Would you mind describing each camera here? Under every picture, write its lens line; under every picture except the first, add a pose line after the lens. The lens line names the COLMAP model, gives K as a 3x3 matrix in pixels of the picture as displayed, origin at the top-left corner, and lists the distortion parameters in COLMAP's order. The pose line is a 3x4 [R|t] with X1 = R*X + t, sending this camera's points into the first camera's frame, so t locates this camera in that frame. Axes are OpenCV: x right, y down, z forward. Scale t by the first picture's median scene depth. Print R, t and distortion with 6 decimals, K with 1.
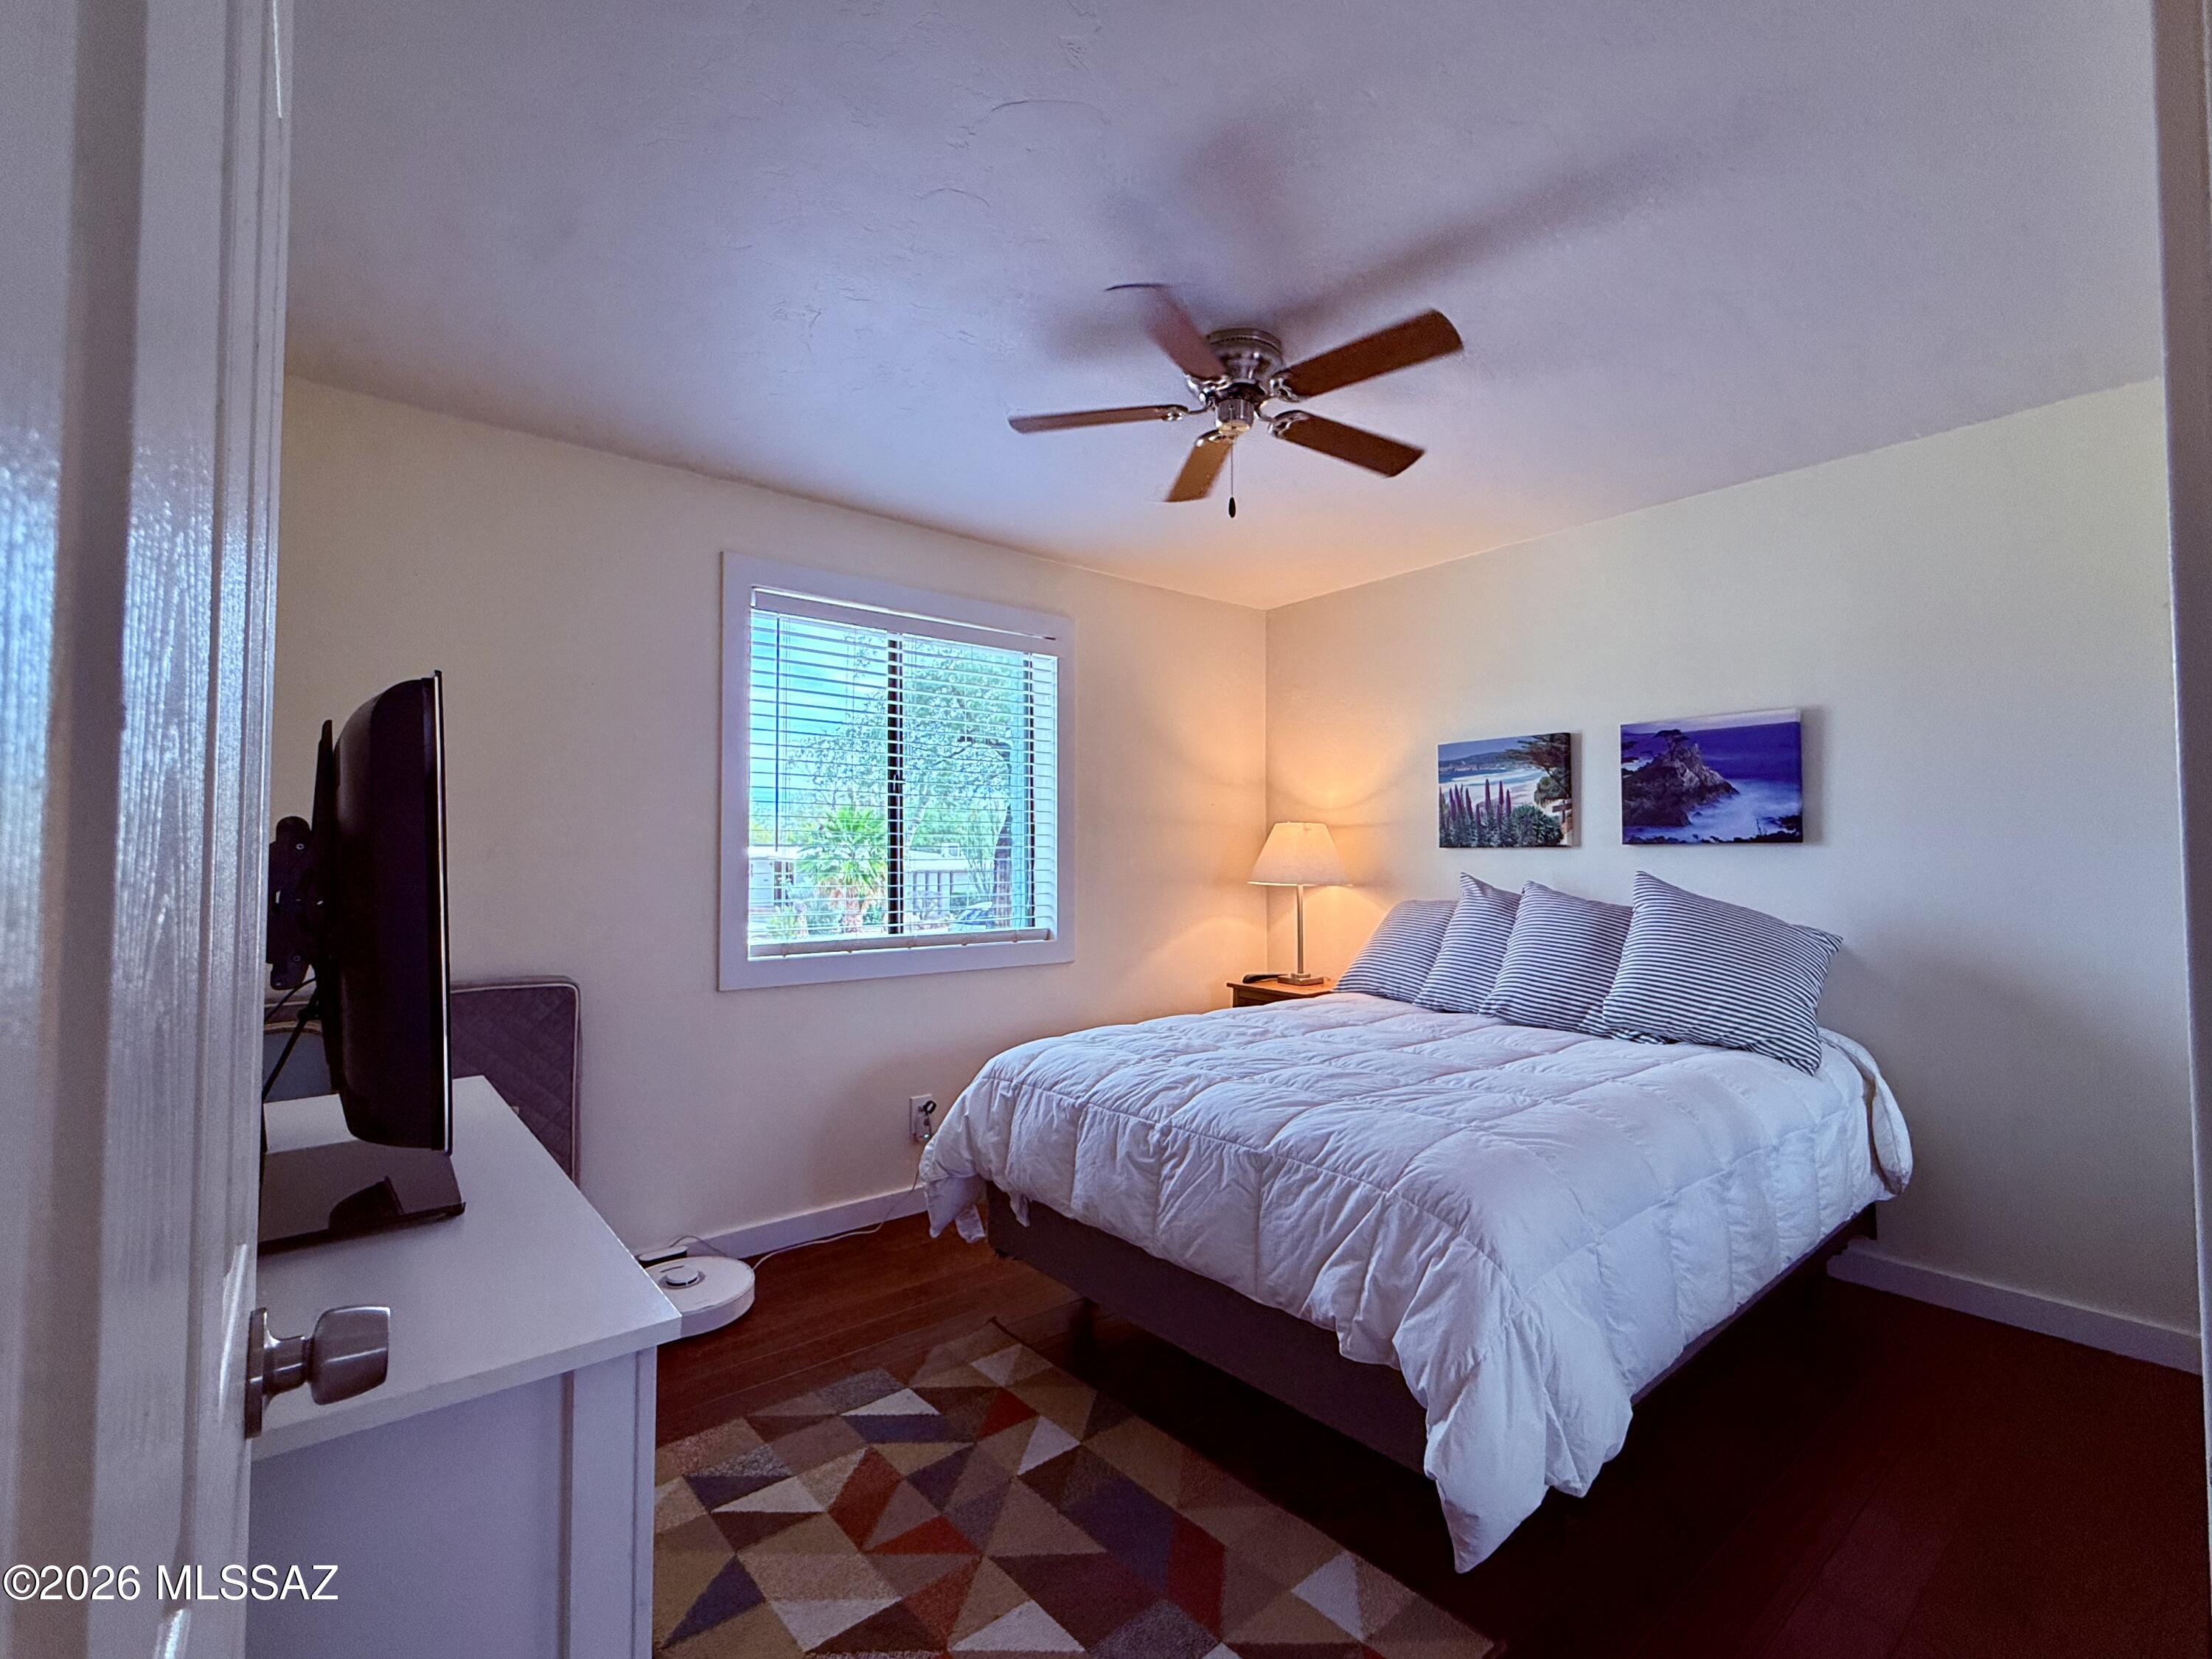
lens RADIAL K [[977.7, 0, 1109.3], [0, 977.7, 830.8], [0, 0, 1]] dist [-0.000867, -0.000303]
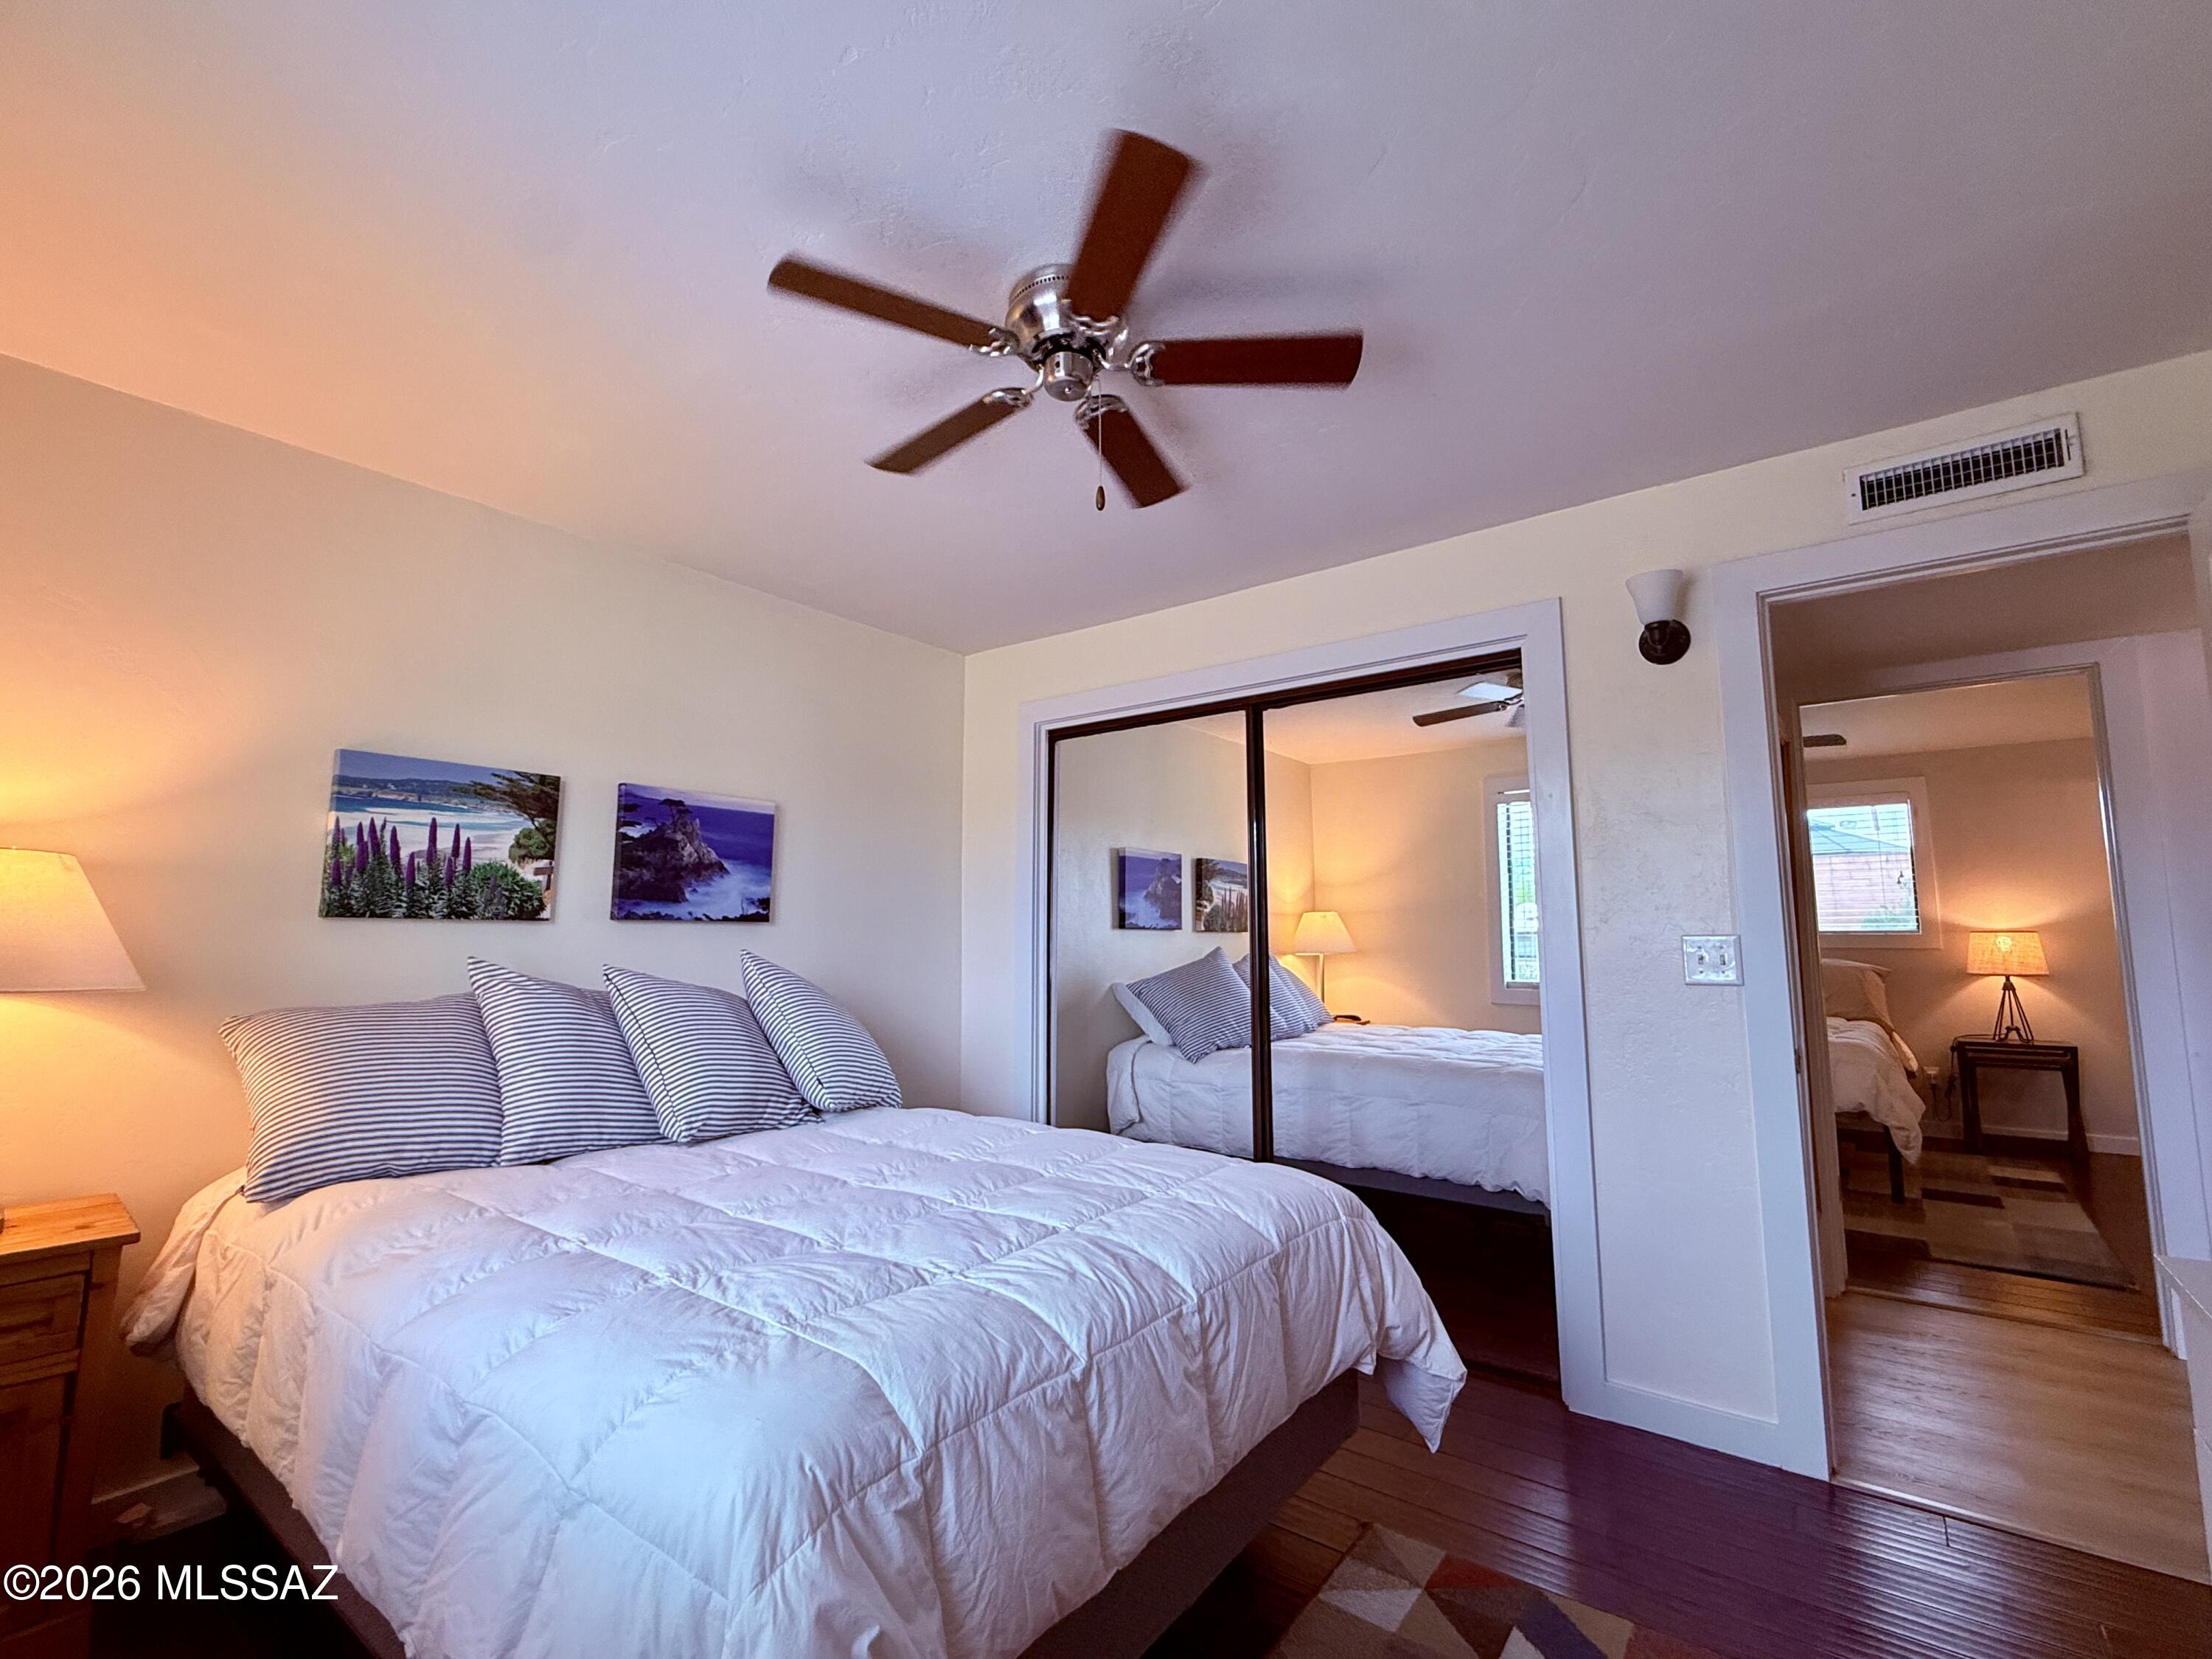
lens RADIAL K [[977.7, 0, 1110.2], [0, 977.7, 826.8], [0, 0, 1]] dist [-0.000867, -0.000303]
pose [[-0.226957, 0.112122, 0.967429, -0.398890], [-0.029266, 0.992117, -0.121849, 0.023681], [-0.973465, -0.055967, -0.221887, 0.730992]]
